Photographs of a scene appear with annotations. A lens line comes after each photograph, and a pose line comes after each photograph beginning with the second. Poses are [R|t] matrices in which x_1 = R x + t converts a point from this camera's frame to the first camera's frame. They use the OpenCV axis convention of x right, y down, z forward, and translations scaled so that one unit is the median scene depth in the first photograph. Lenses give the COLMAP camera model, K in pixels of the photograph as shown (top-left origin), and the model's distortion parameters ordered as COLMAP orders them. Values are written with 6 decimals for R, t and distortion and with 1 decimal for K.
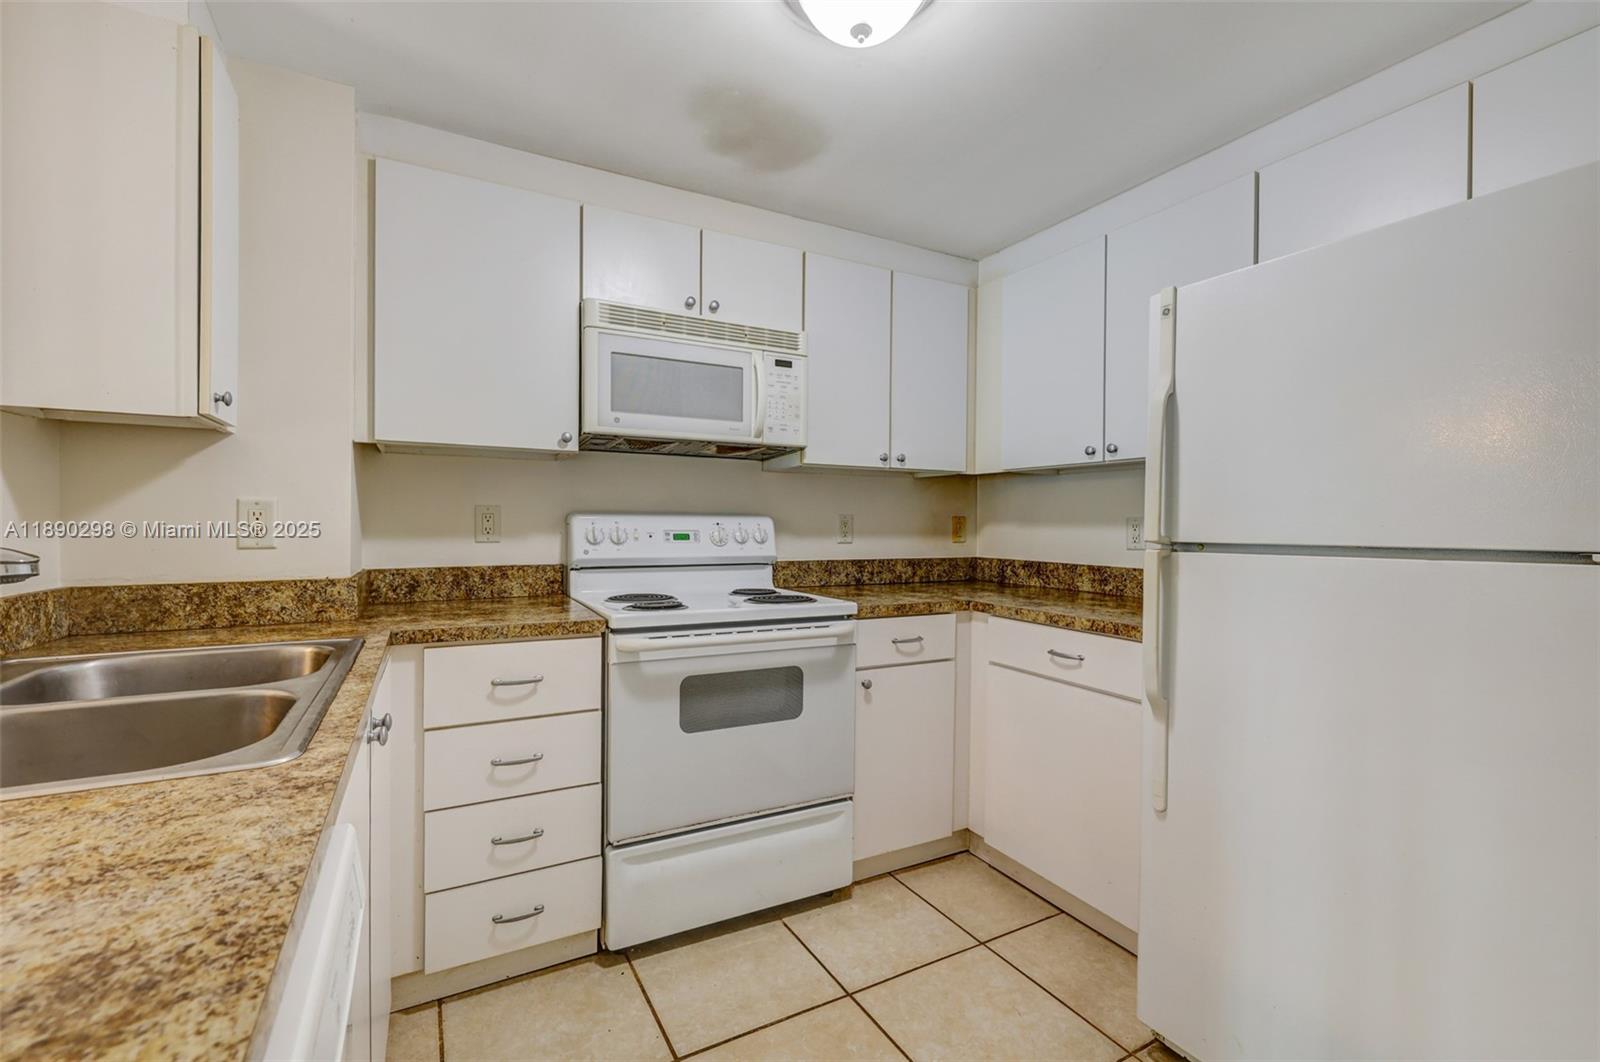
lens RADIAL K [[678.9, 0, 779.8], [0, 678.9, 530.1], [0, 0, 1]] dist [-0.002031, 0.000087]
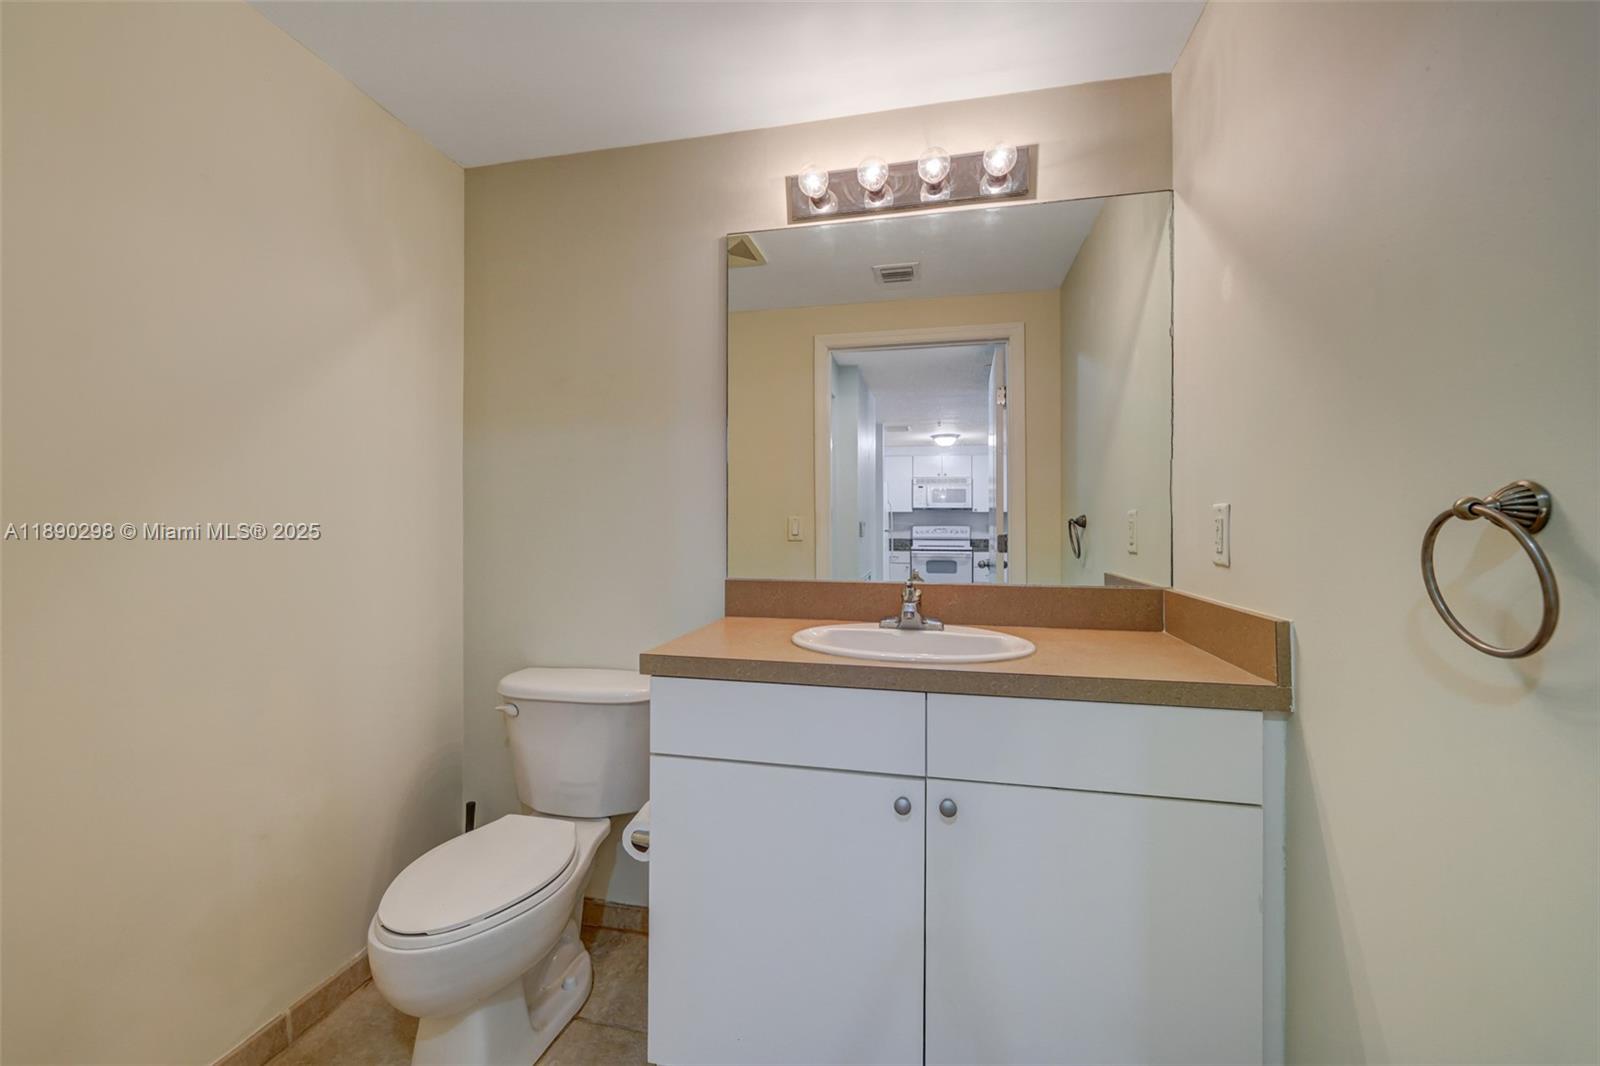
lens RADIAL K [[732.8, 0, 755.1], [0, 732.8, 527.2], [0, 0, 1]] dist [0.001091, 0.000022]
pose [[0.753520, -0.007826, -0.657379, 2.050975], [-0.000532, 0.999922, -0.012514, 0.041226], [0.657425, 0.009780, 0.753457, -3.226440]]
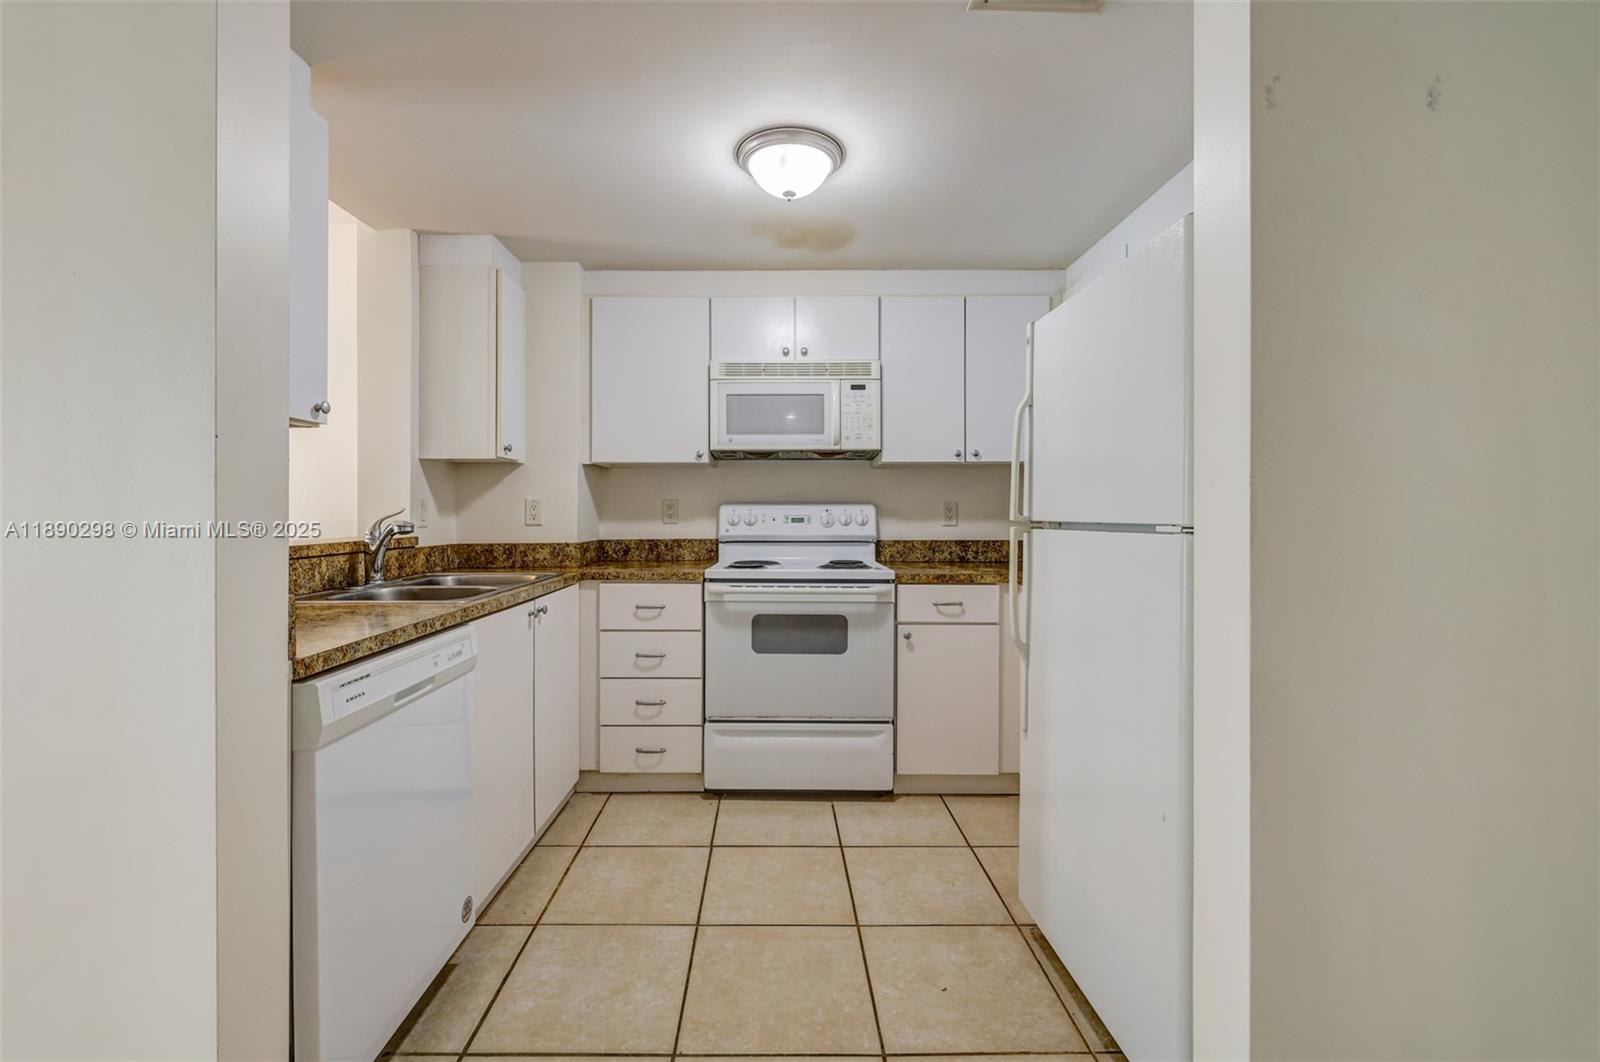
lens RADIAL K [[676.0, 0, 779.5], [0, 676.0, 510.4], [0, 0, 1]] dist [0.000939, 0.000028]
pose [[0.884156, -0.008103, -0.467121, 0.523397], [0.002150, 0.999910, -0.013275, 0.009365], [0.467187, 0.010732, 0.884093, -0.239922]]
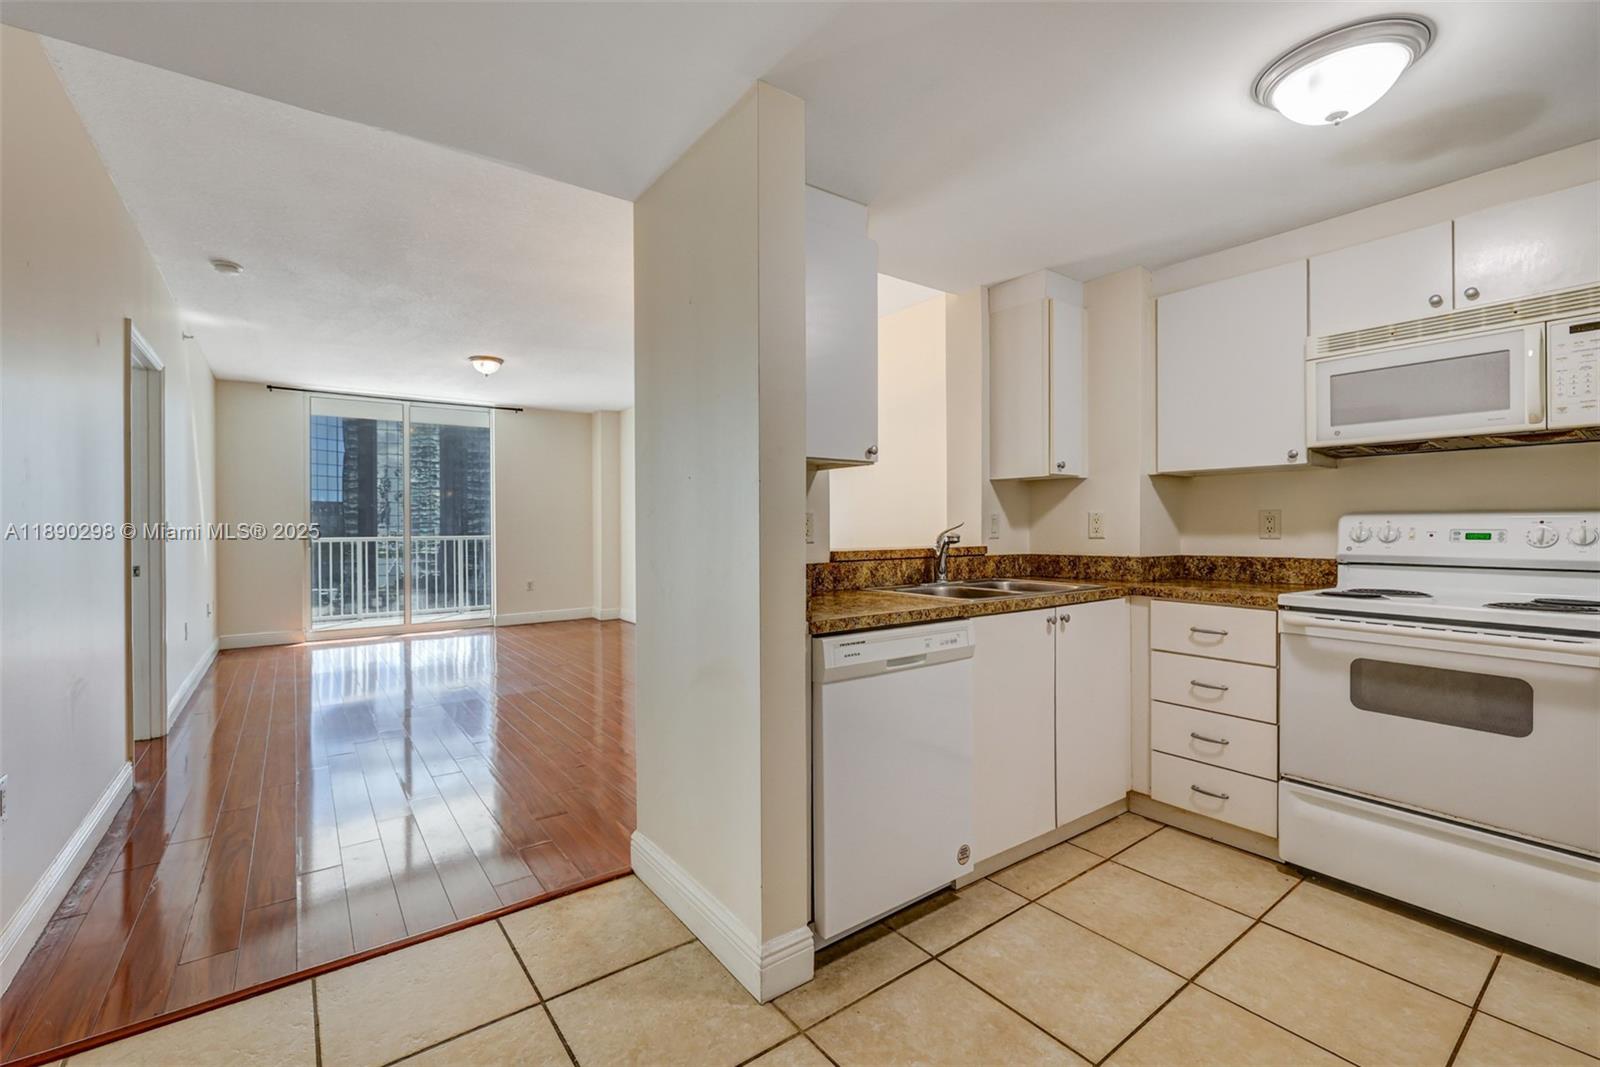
lens RADIAL K [[682.1, 0, 781.3], [0, 682.1, 525.3], [0, 0, 1]] dist [-0.001592, 0.000189]
pose [[0.137107, -0.007954, -0.990524, 0.755203], [-0.005765, 0.999944, -0.008828, 0.009792], [0.990539, 0.006921, 0.137054, -0.091678]]
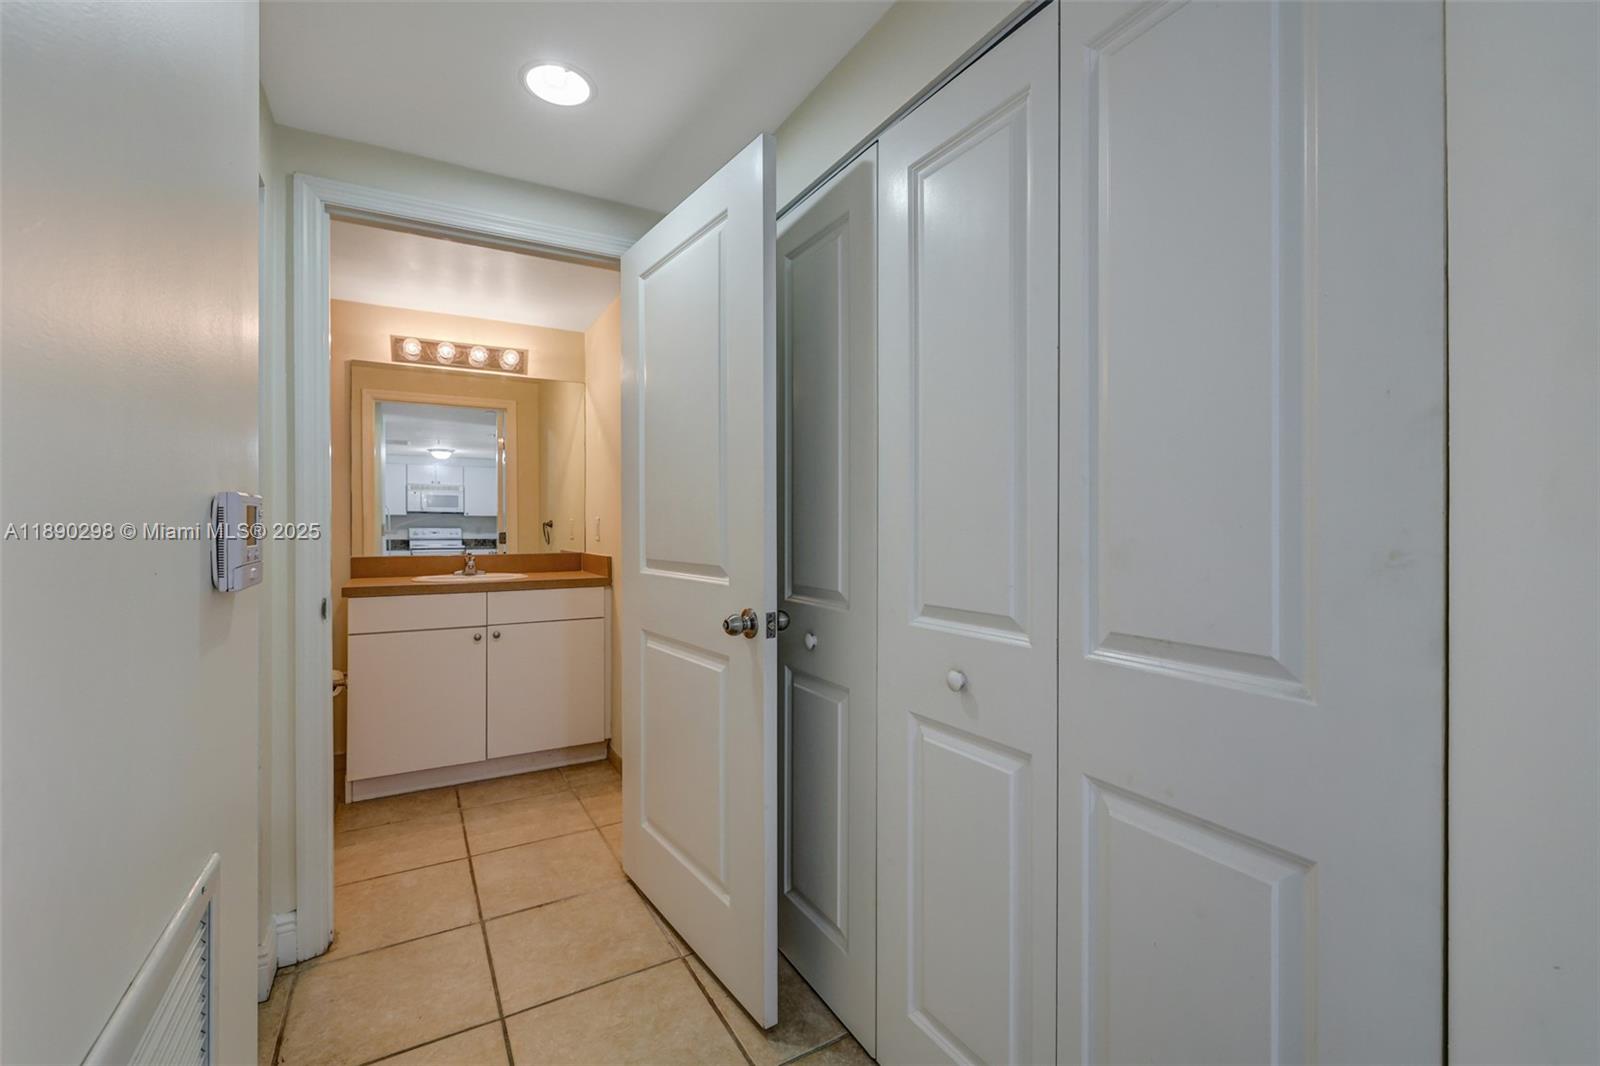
lens RADIAL K [[672.7, 0, 786.4], [0, 672.7, 531.3], [0, 0, 1]] dist [-0.000401, -0.000413]
pose [[0.999472, -0.009981, 0.030914, 2.258546], [0.010156, 0.999933, -0.005486, 0.053363], [-0.030857, 0.005797, 0.999507, -3.851064]]
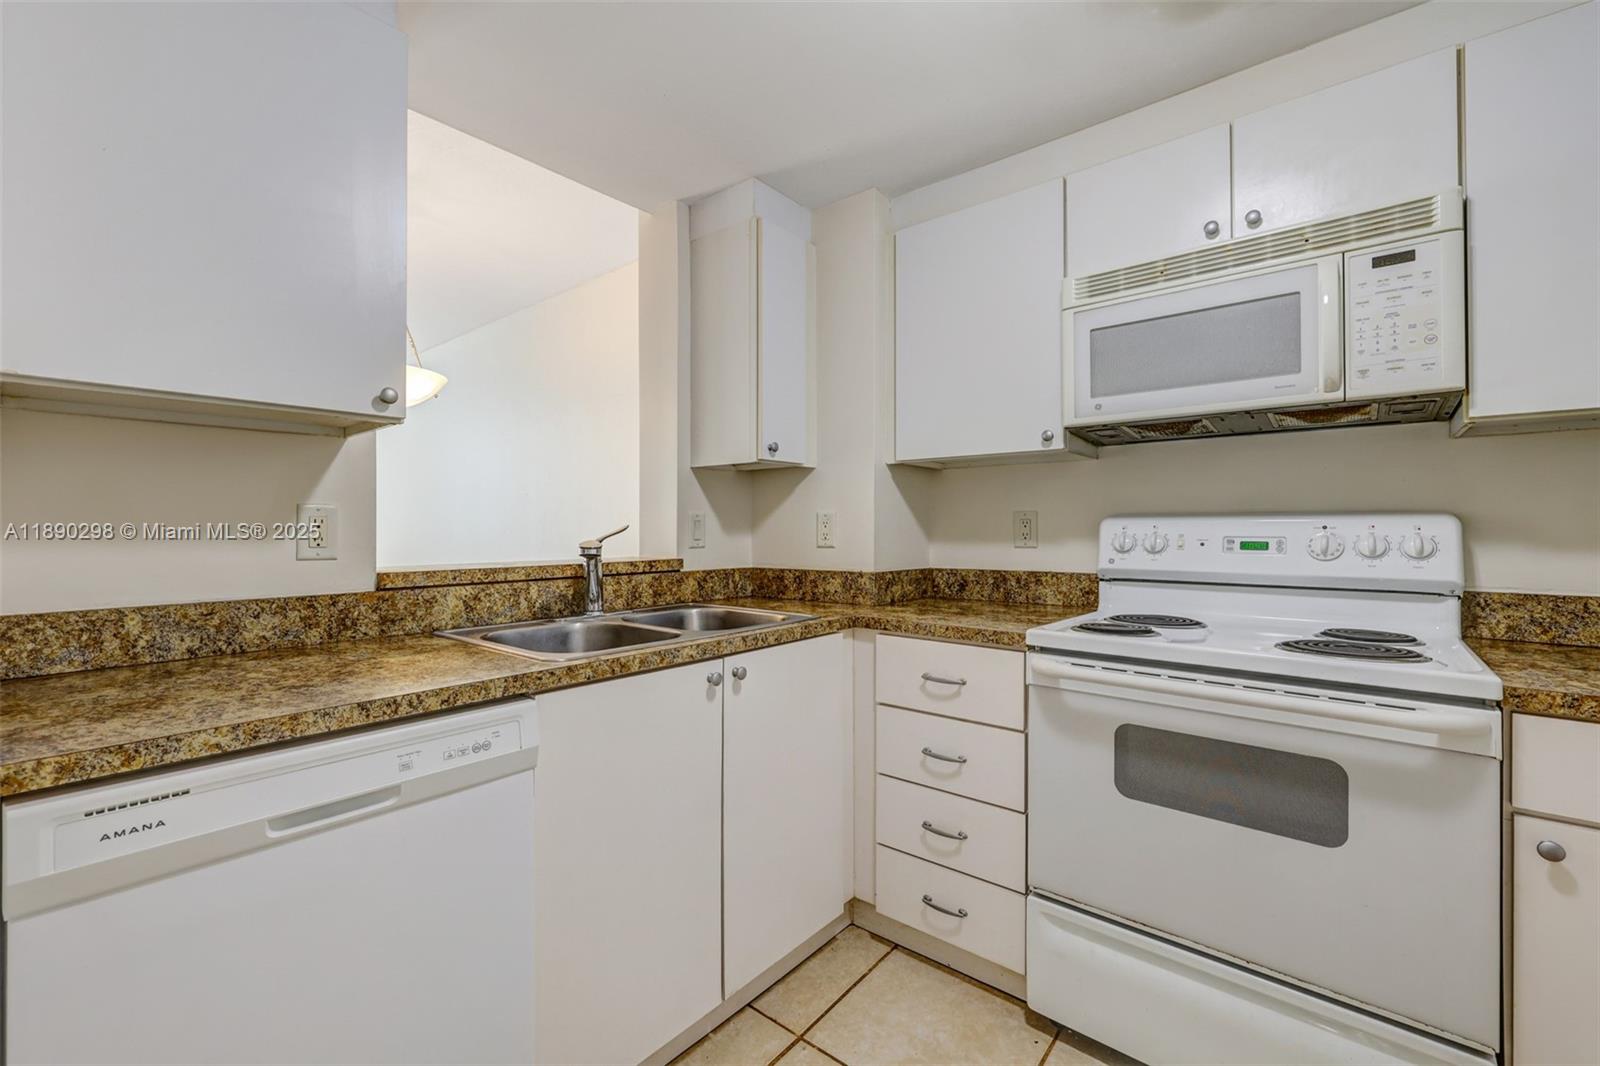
lens RADIAL K [[669.6, 0, 783.9], [0, 669.6, 524.6], [0, 0, 1]] dist [-0.001941, -0.000145]
pose [[0.372637, -0.013361, -0.927881, 0.382685], [-0.006137, 0.999839, -0.016862, 0.002741], [0.927957, 0.011977, 0.372495, 0.310243]]
